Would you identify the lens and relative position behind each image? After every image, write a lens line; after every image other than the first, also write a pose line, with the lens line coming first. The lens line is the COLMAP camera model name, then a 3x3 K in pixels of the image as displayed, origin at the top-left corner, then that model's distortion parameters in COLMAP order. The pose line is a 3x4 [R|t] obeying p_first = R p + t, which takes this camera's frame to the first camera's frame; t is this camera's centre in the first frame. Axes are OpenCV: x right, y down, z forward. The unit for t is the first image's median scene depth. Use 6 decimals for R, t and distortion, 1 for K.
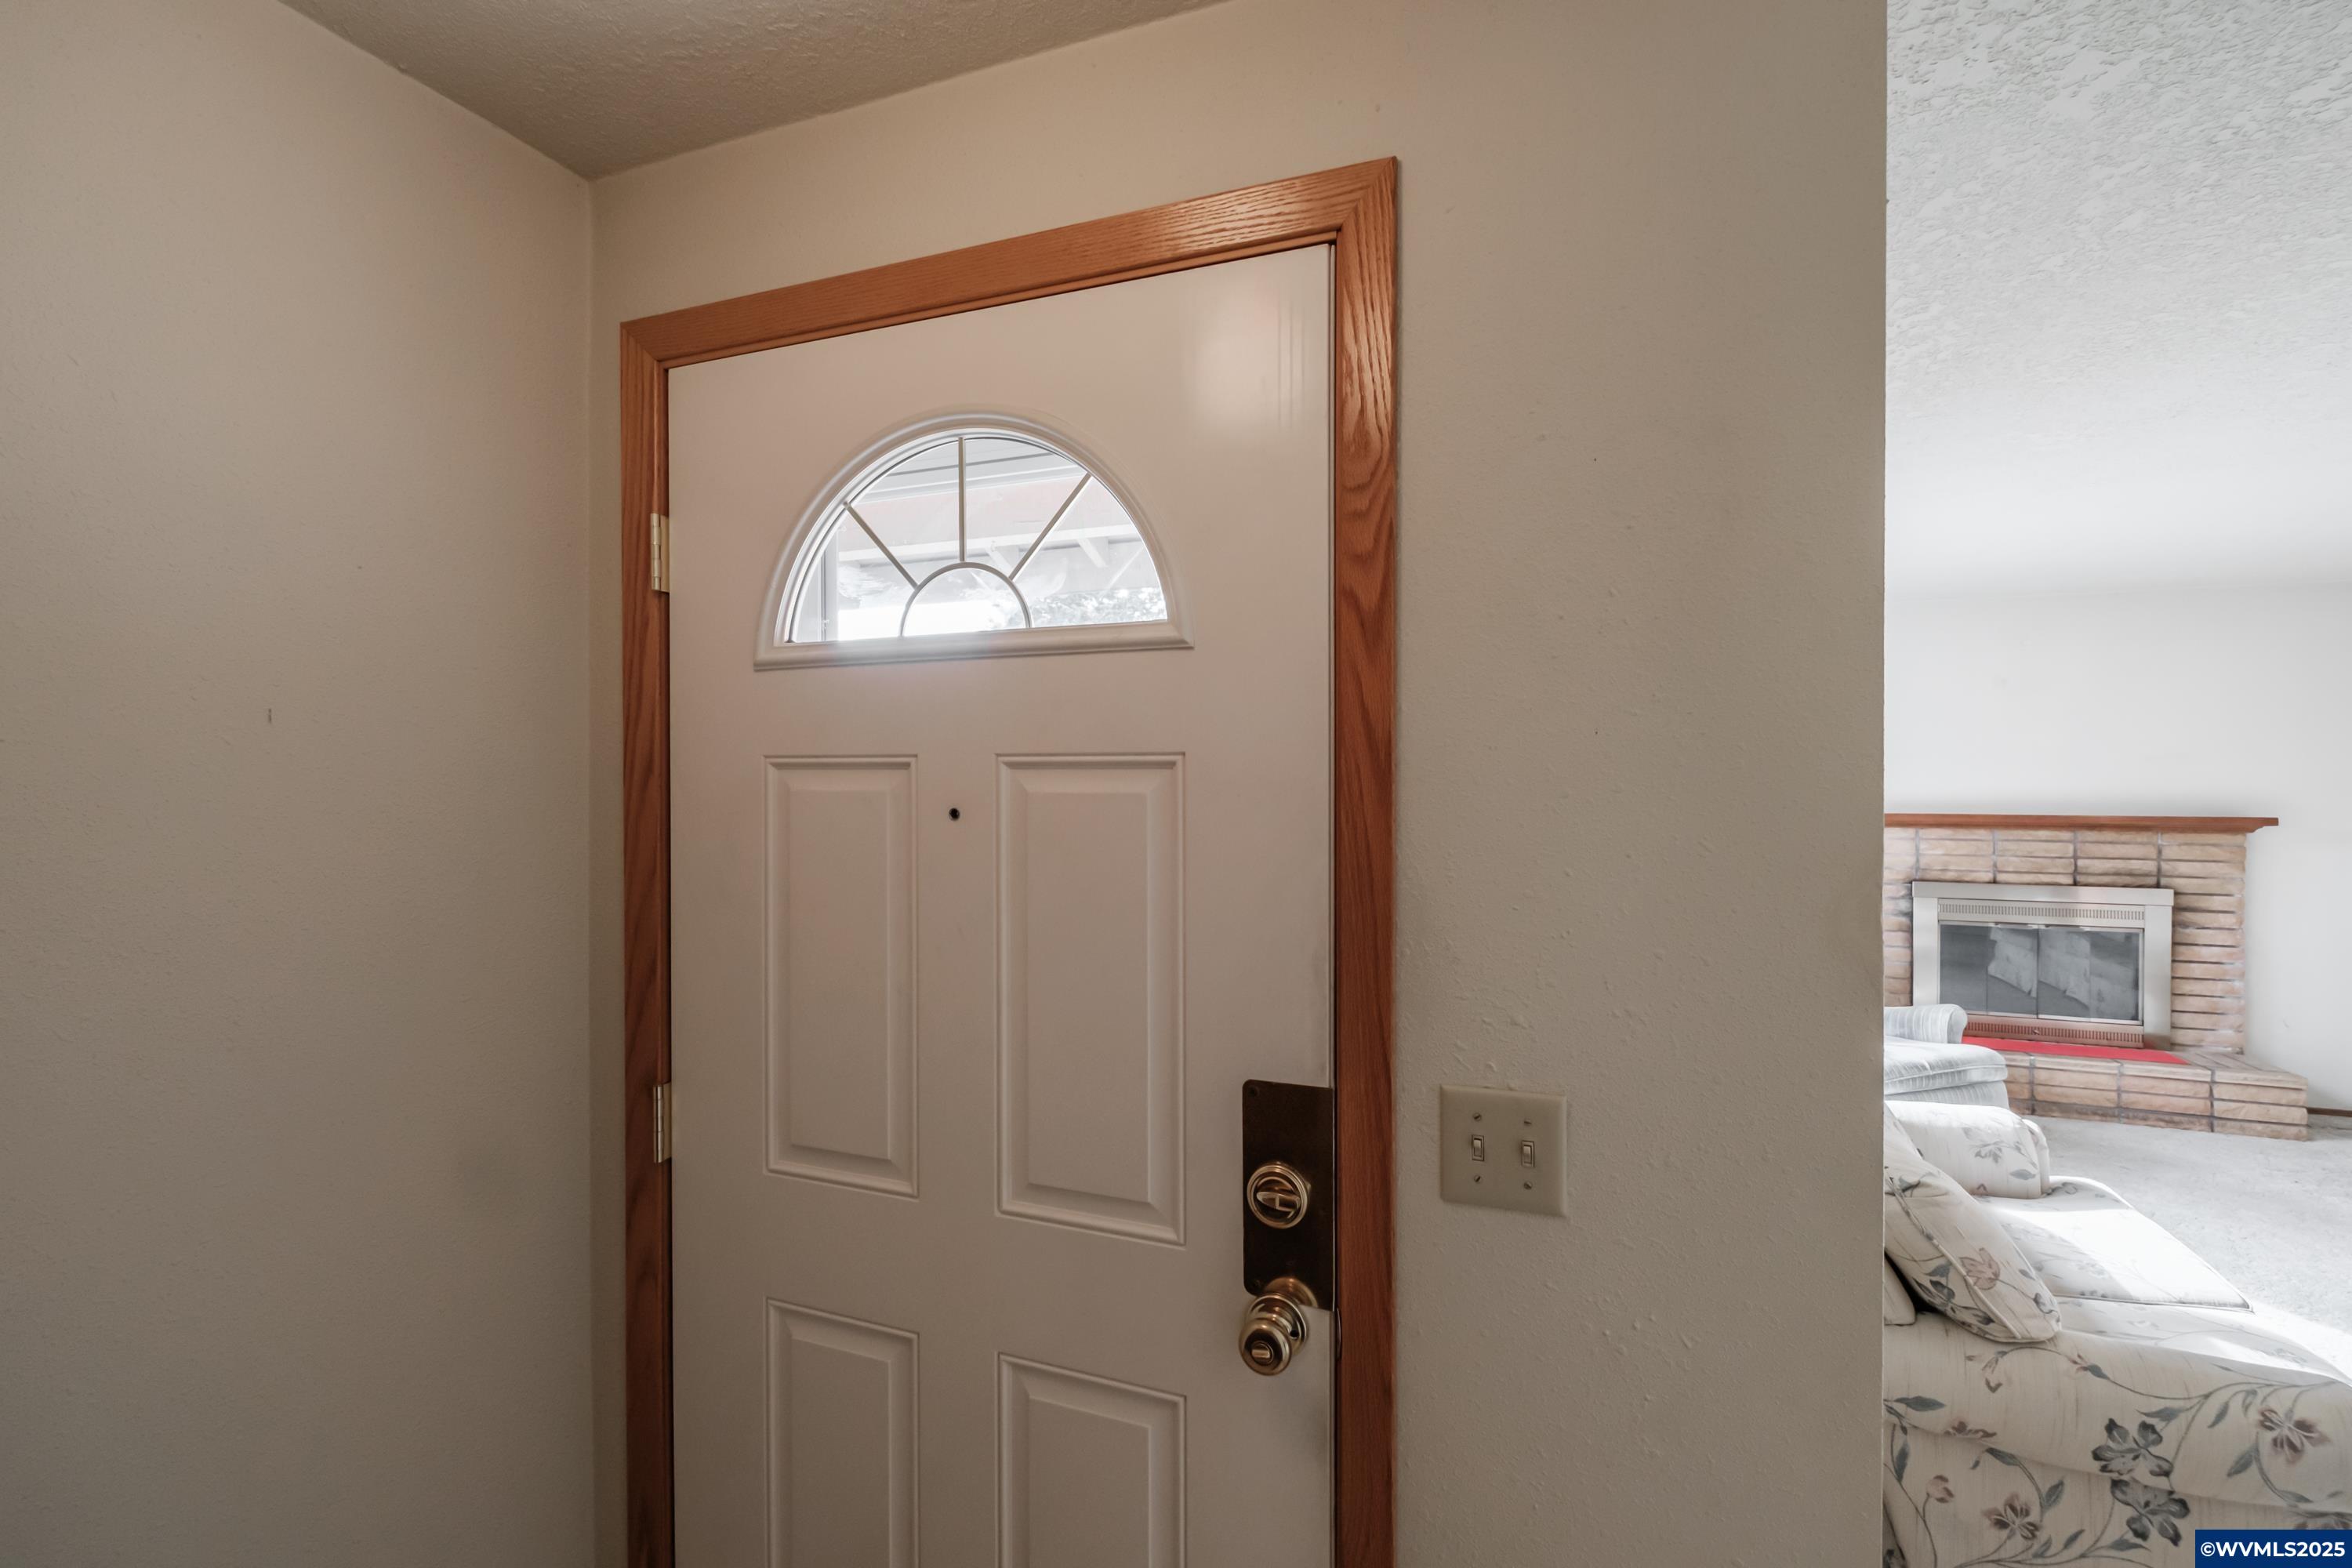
lens RADIAL K [[991.6, 0, 1185.2], [0, 991.6, 786.8], [0, 0, 1]] dist [-0.000377, -0.000218]
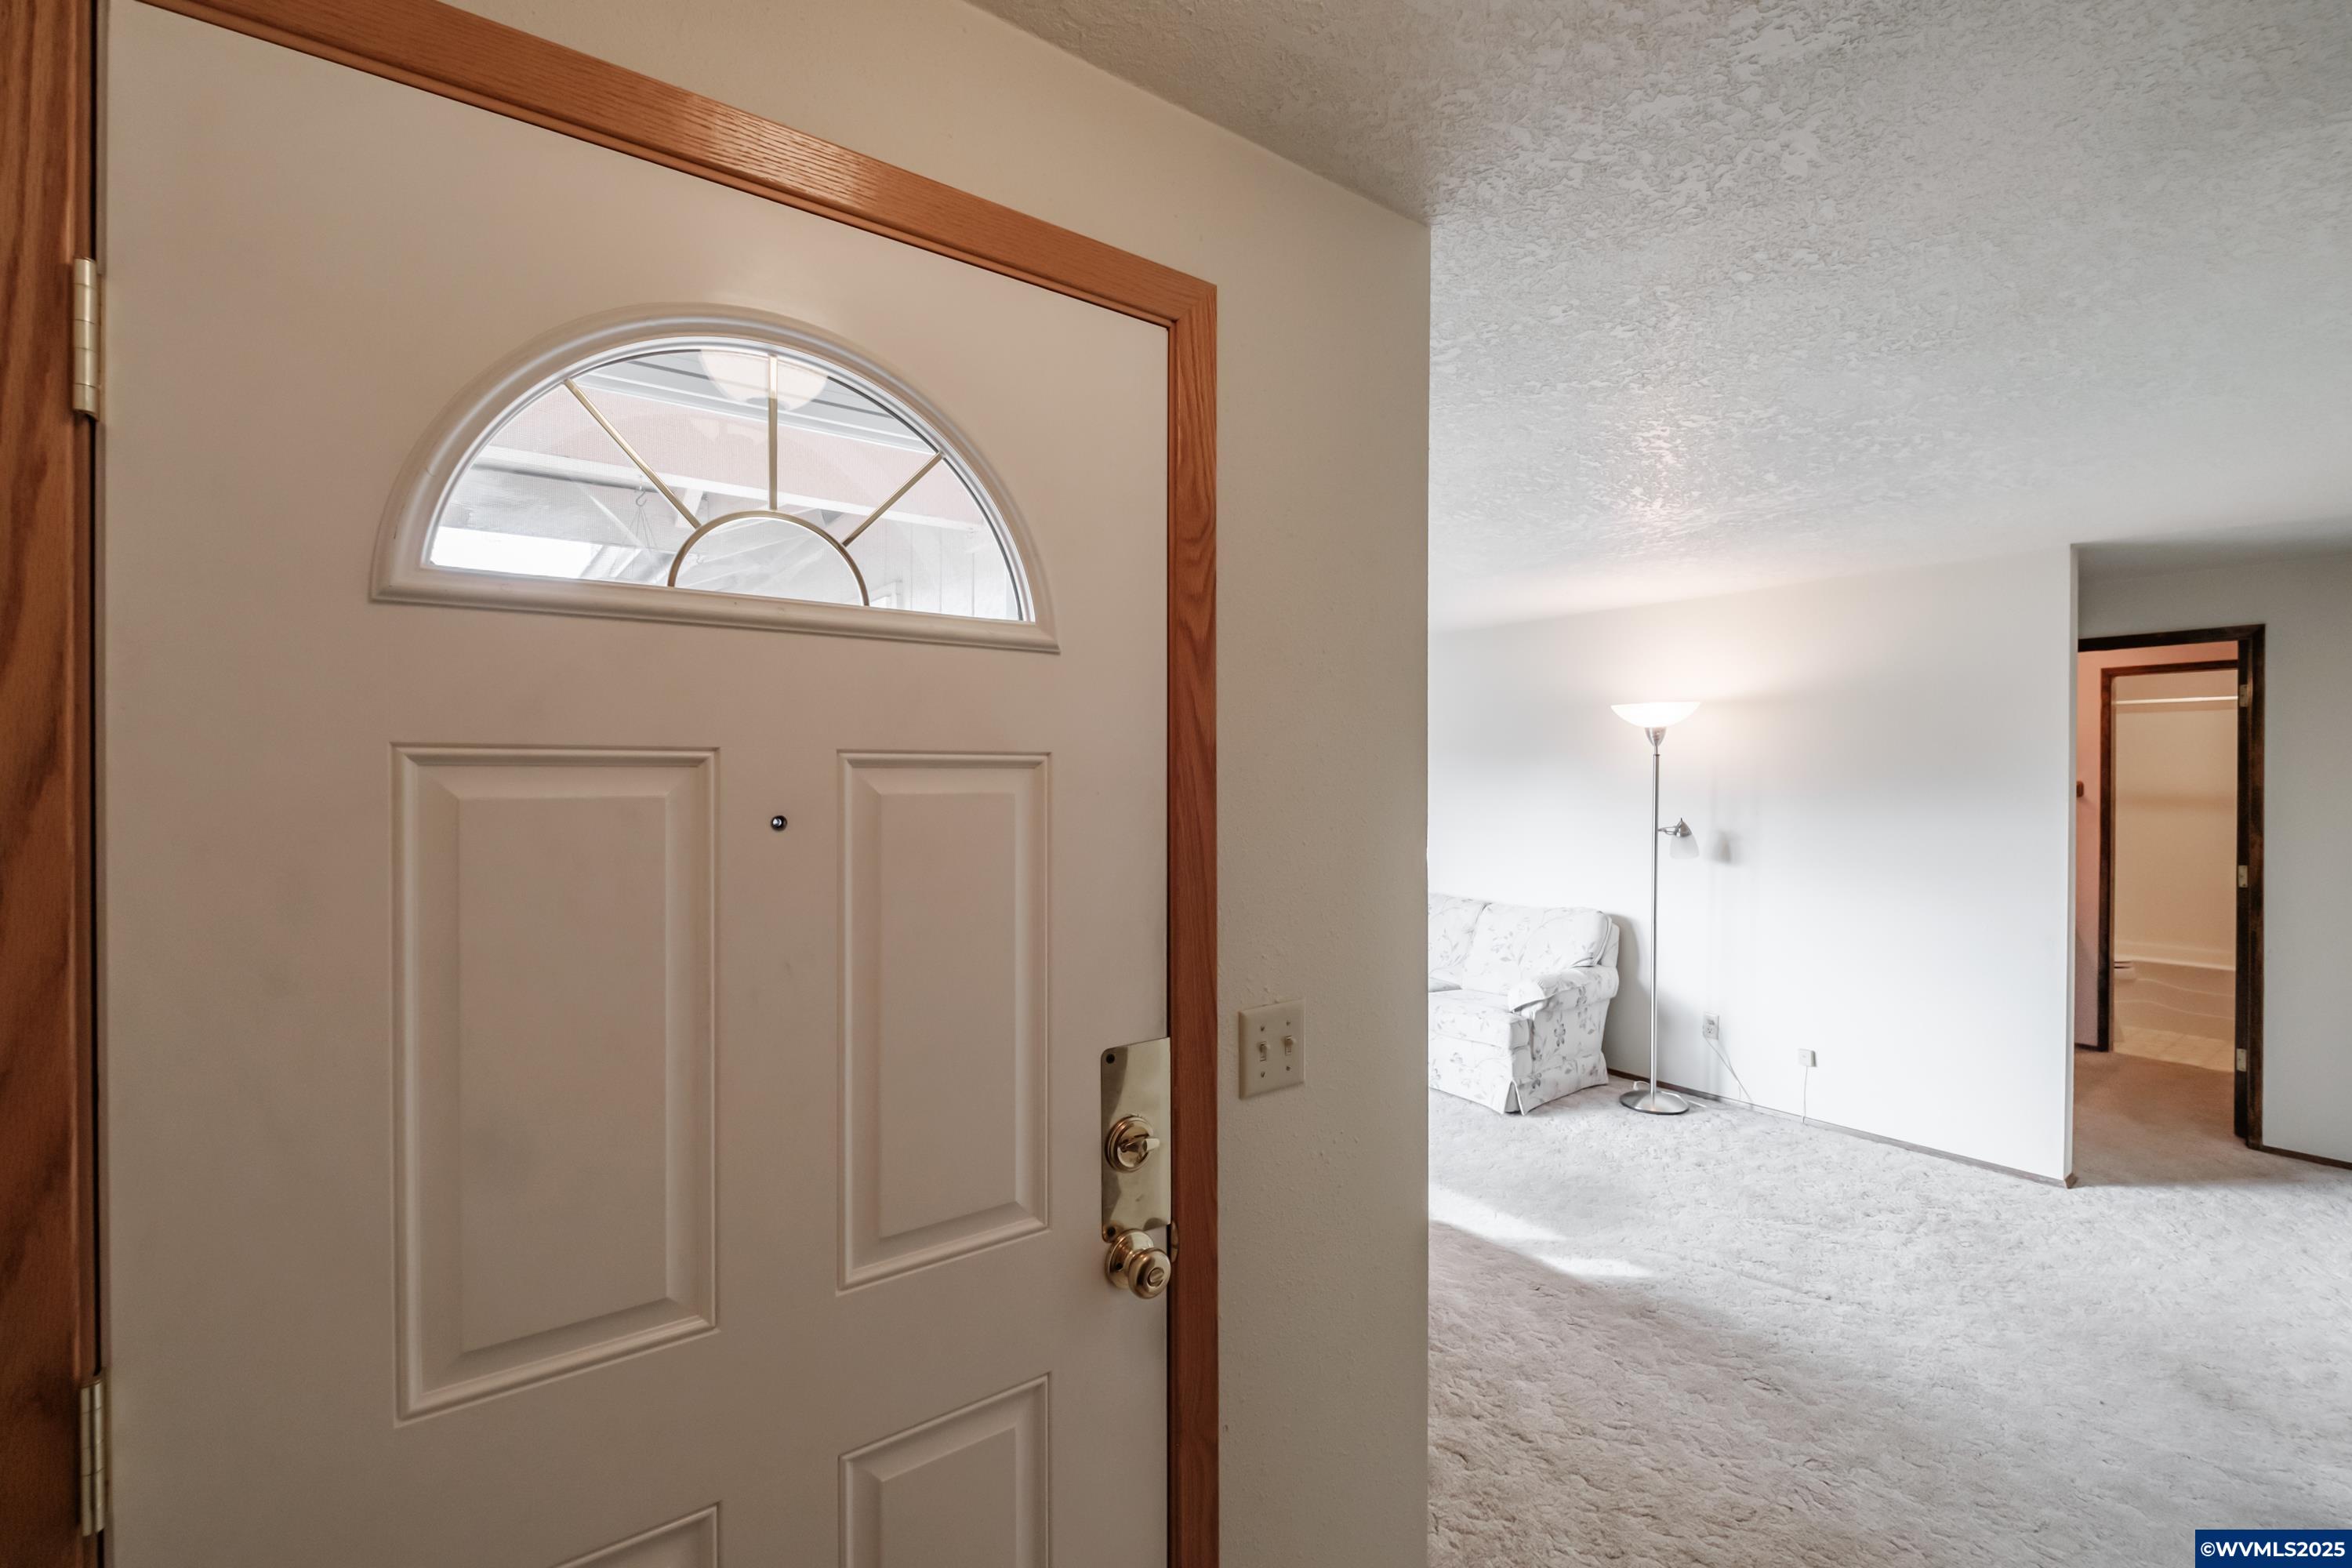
lens RADIAL K [[1019.0, 0, 1169.1], [0, 1019.0, 783.0], [0, 0, 1]] dist [-0.000229, -0.000271]
pose [[0.546042, -0.008709, 0.837713, -0.803263], [0.010186, 0.999941, 0.003756, -0.005521], [-0.837696, 0.006482, 0.546098, 0.300604]]
